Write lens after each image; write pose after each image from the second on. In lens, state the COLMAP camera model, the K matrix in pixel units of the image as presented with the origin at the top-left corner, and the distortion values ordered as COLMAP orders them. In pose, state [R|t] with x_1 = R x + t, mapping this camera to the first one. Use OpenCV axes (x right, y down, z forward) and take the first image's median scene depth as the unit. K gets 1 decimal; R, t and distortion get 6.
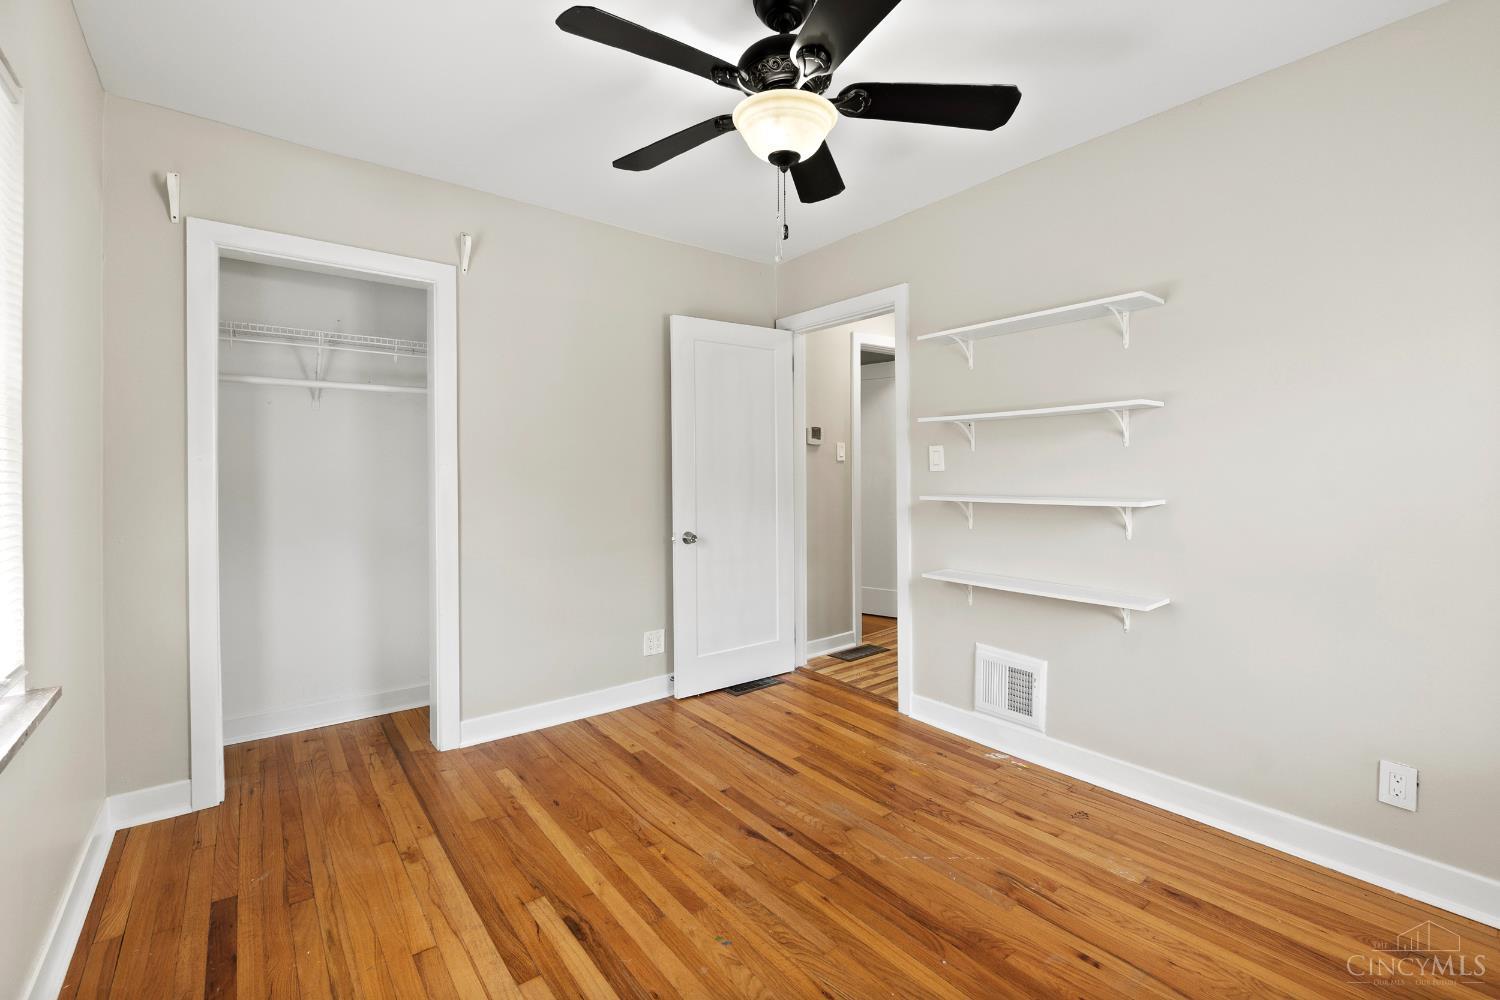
lens RADIAL K [[651.4, 0, 753.2], [0, 651.4, 477.2], [0, 0, 1]] dist [-0.002556, 0.000130]
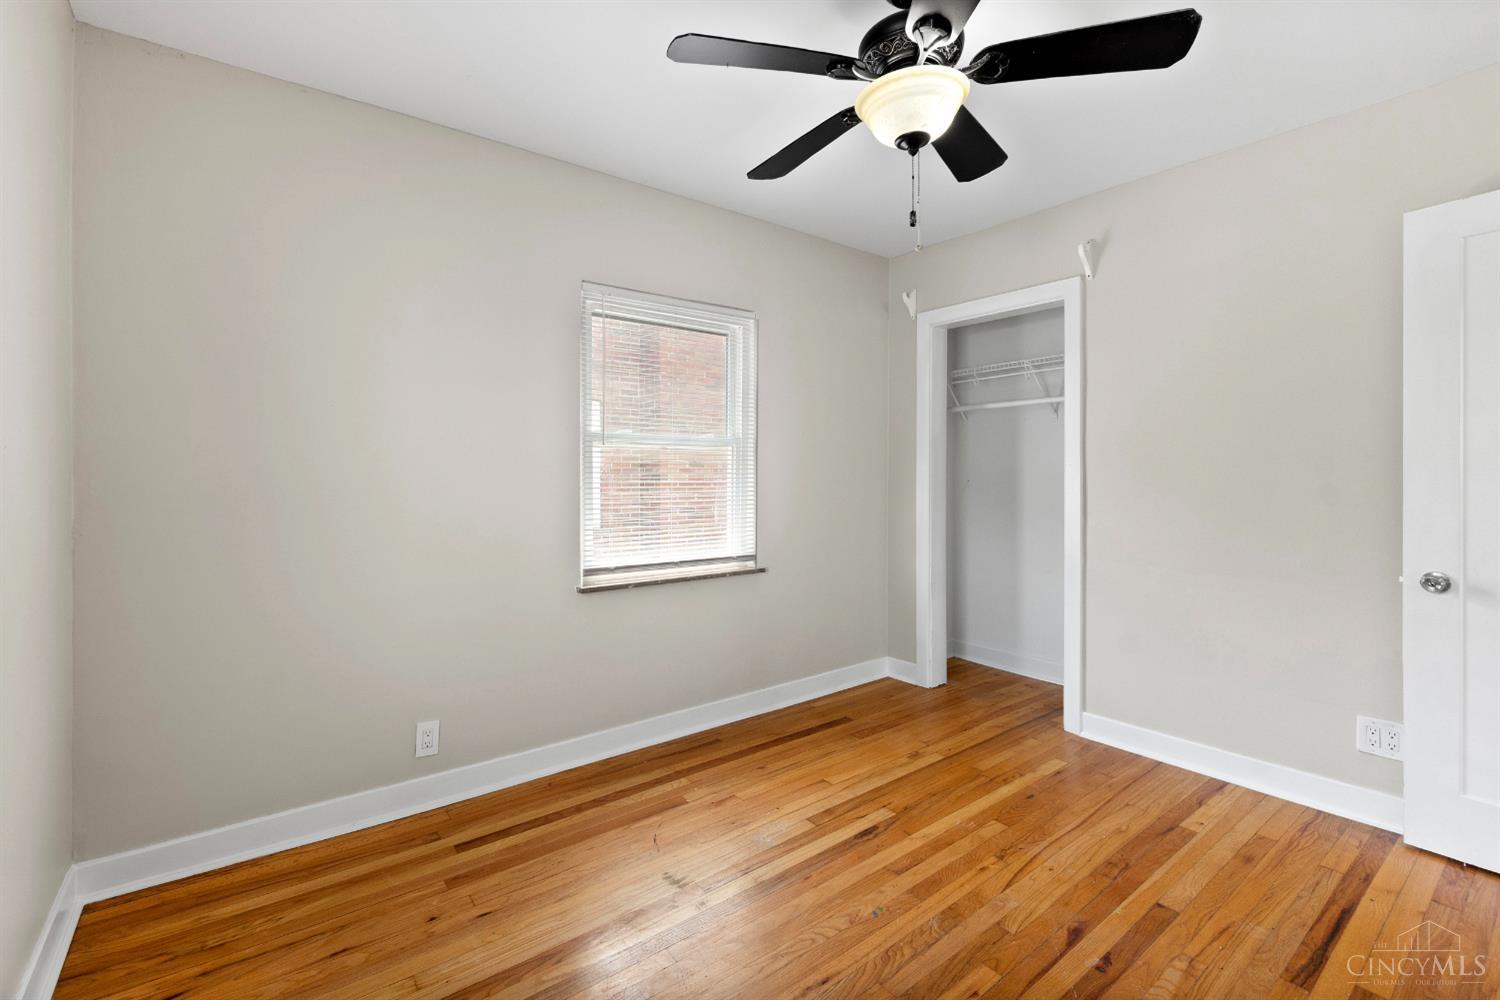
lens RADIAL K [[662.1, 0, 740.3], [0, 662.1, 485.6], [0, 0, 1]] dist [-0.003666, 0.000443]
pose [[-0.018845, 0.015962, -0.999695, 0.743212], [-0.001695, 0.999871, 0.015997, -0.003800], [0.999821, 0.001996, -0.018815, 0.569796]]
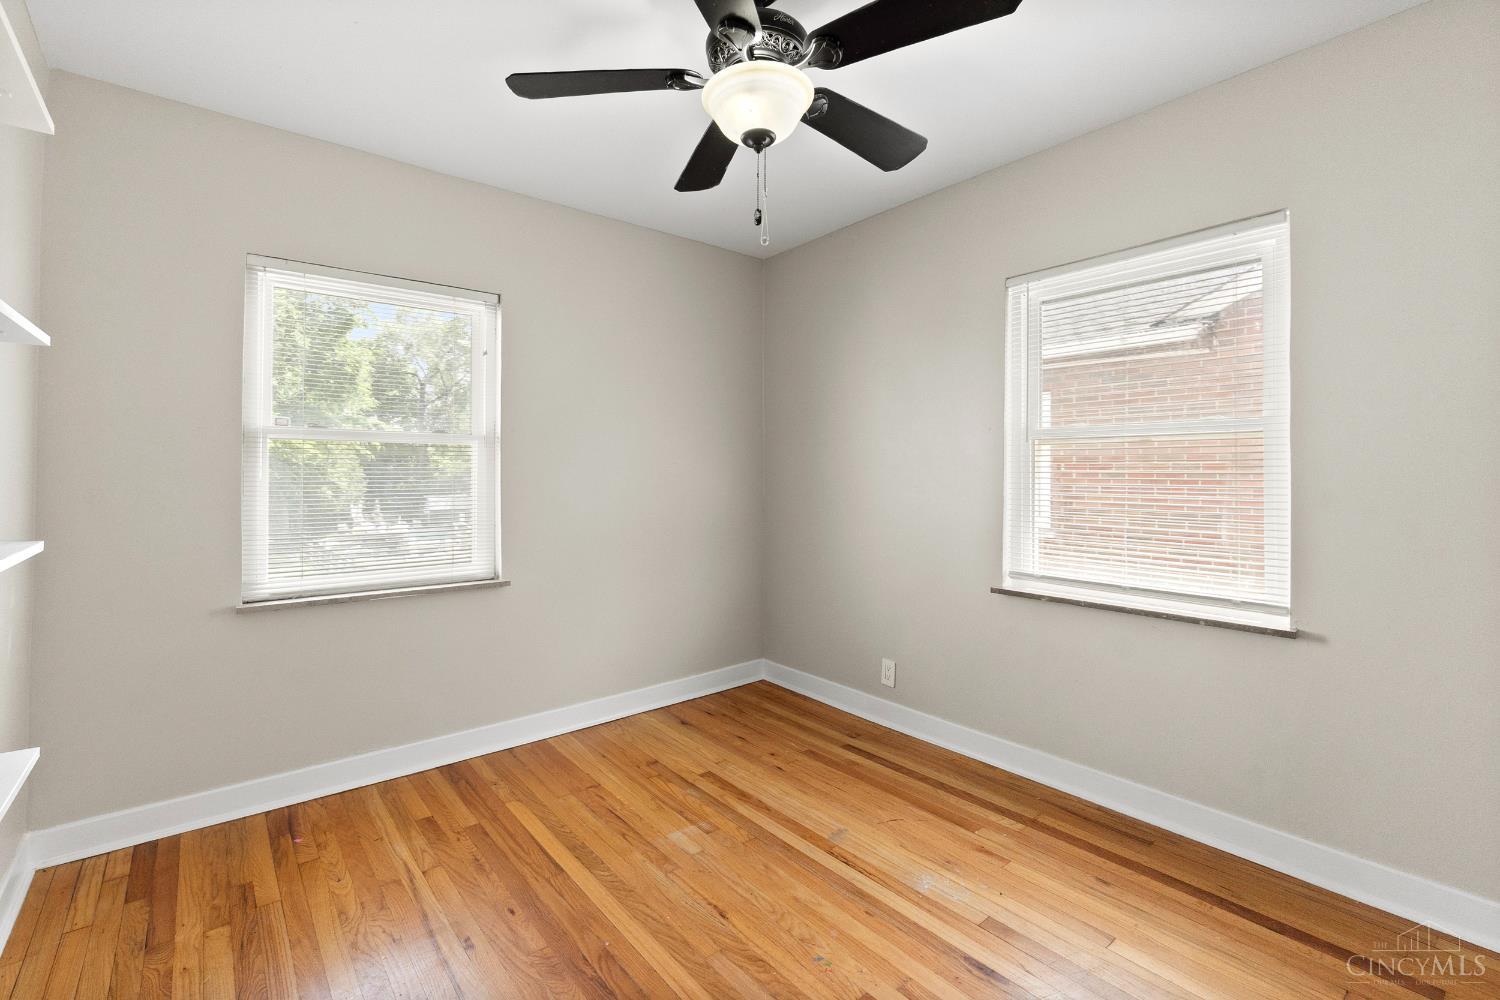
lens RADIAL K [[662.0, 0, 724.9], [0, 662.0, 479.9], [0, 0, 1]] dist [-0.000144, 0.000518]
pose [[-0.999976, -0.000468, 0.006949, 0.066435], [-0.000371, 0.999903, 0.013951, -0.010053], [-0.006955, 0.013948, -0.999879, 1.416008]]
